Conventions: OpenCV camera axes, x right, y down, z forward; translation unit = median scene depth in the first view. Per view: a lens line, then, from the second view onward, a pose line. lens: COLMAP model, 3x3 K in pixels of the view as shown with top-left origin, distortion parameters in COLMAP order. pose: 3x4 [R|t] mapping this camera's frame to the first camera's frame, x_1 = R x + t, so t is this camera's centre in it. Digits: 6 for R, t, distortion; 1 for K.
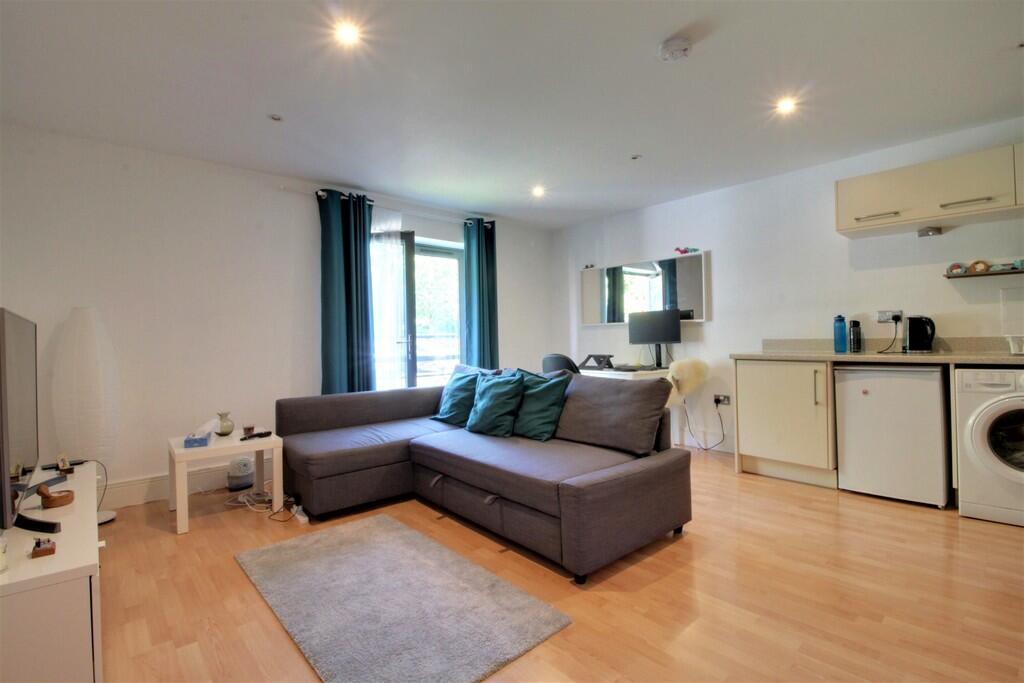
lens RADIAL K [[479.9, 0, 517.3], [0, 479.9, 335.9], [0, 0, 1]] dist [-0.000120, -0.015733]
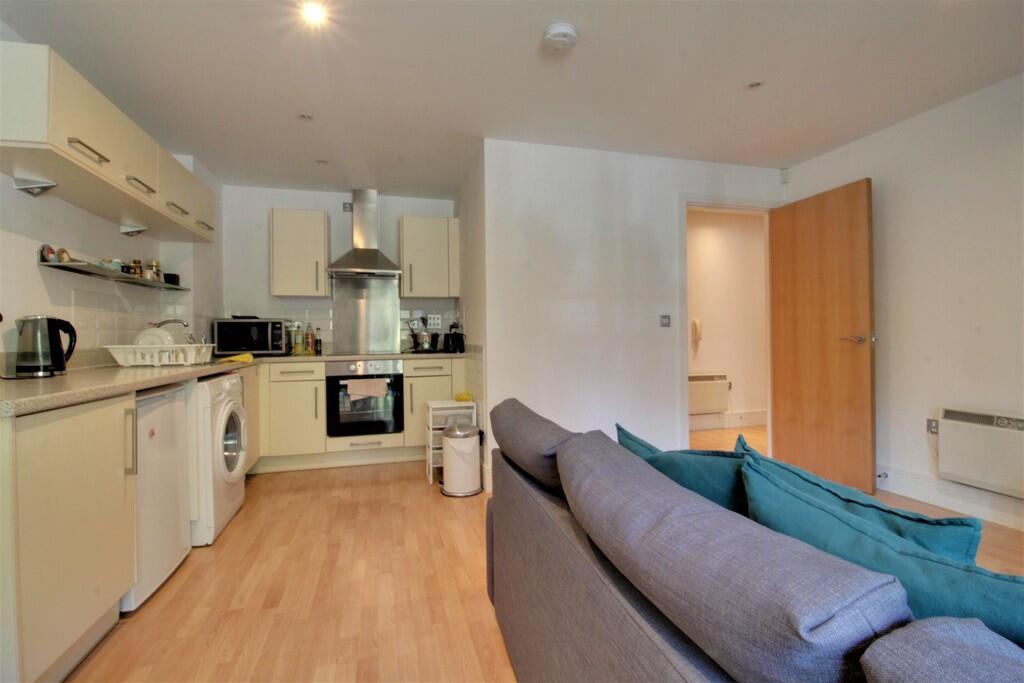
lens RADIAL K [[479.9, 0, 517.3], [0, 479.9, 335.9], [0, 0, 1]] dist [-0.000120, -0.015733]
pose [[-0.893853, 0.029346, 0.447400, -0.006029], [0.024340, 0.999560, -0.016936, 0.009657], [-0.447700, -0.004248, -0.894174, 1.295591]]
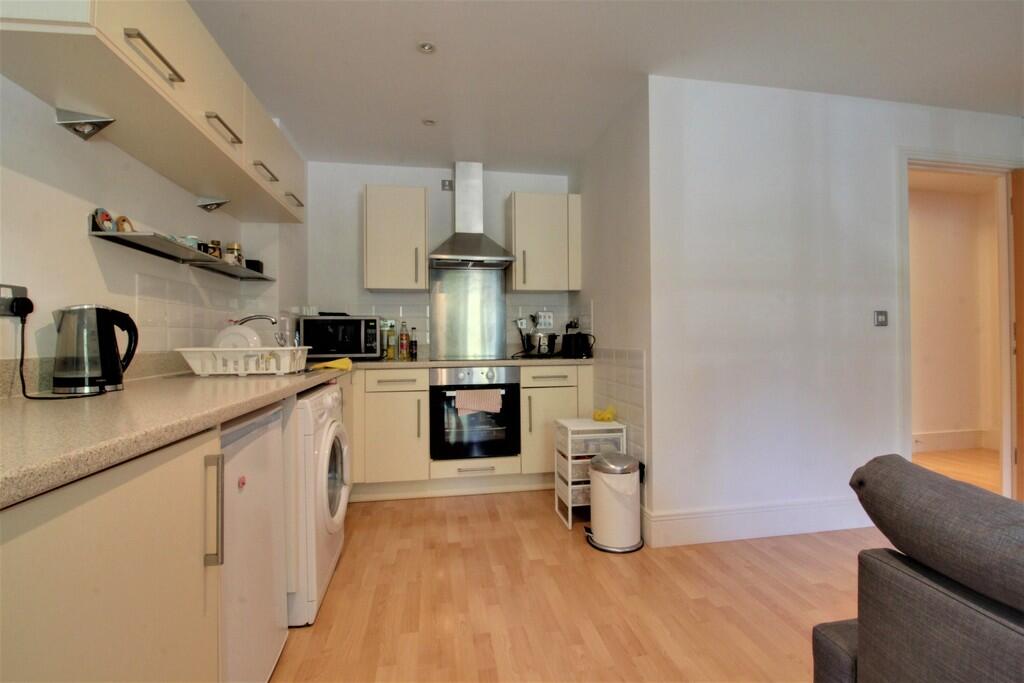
lens RADIAL K [[479.9, 0, 517.3], [0, 479.9, 335.9], [0, 0, 1]] dist [-0.000120, -0.015733]
pose [[-0.845177, 0.027445, 0.533781, 0.278811], [0.017574, 0.999568, -0.023567, 0.002502], [-0.534197, -0.010538, -0.845294, 1.174419]]
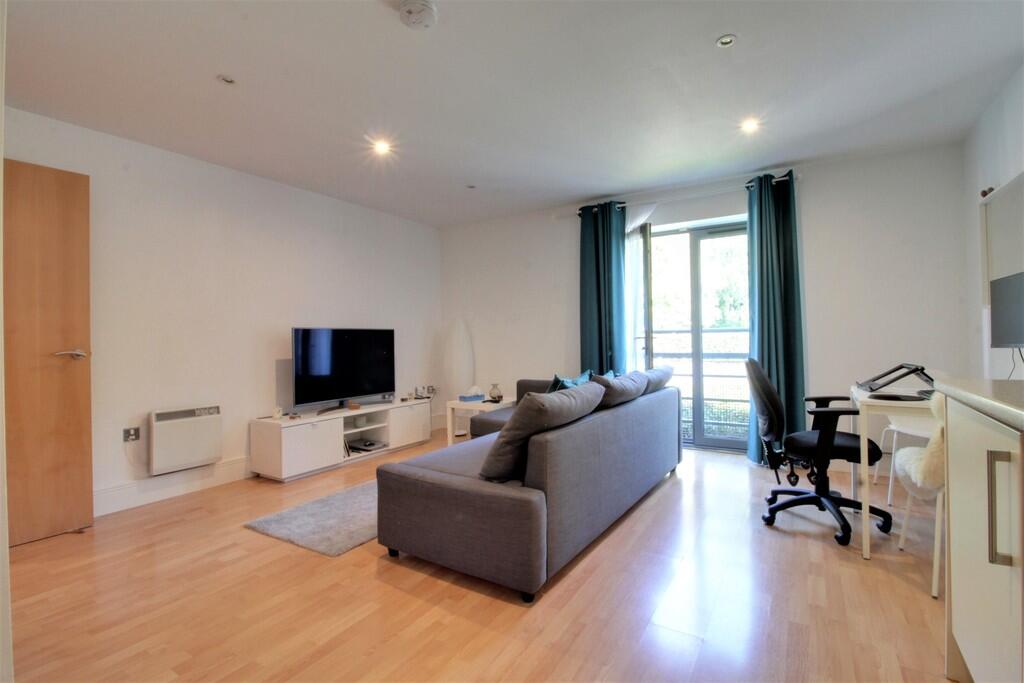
lens RADIAL K [[479.9, 0, 517.3], [0, 479.9, 335.9], [0, 0, 1]] dist [-0.000120, -0.015733]
pose [[0.272721, 0.010274, -0.962038, 0.837843], [0.018488, 0.999702, 0.015917, -0.014636], [0.961916, -0.022127, 0.272450, 0.628731]]
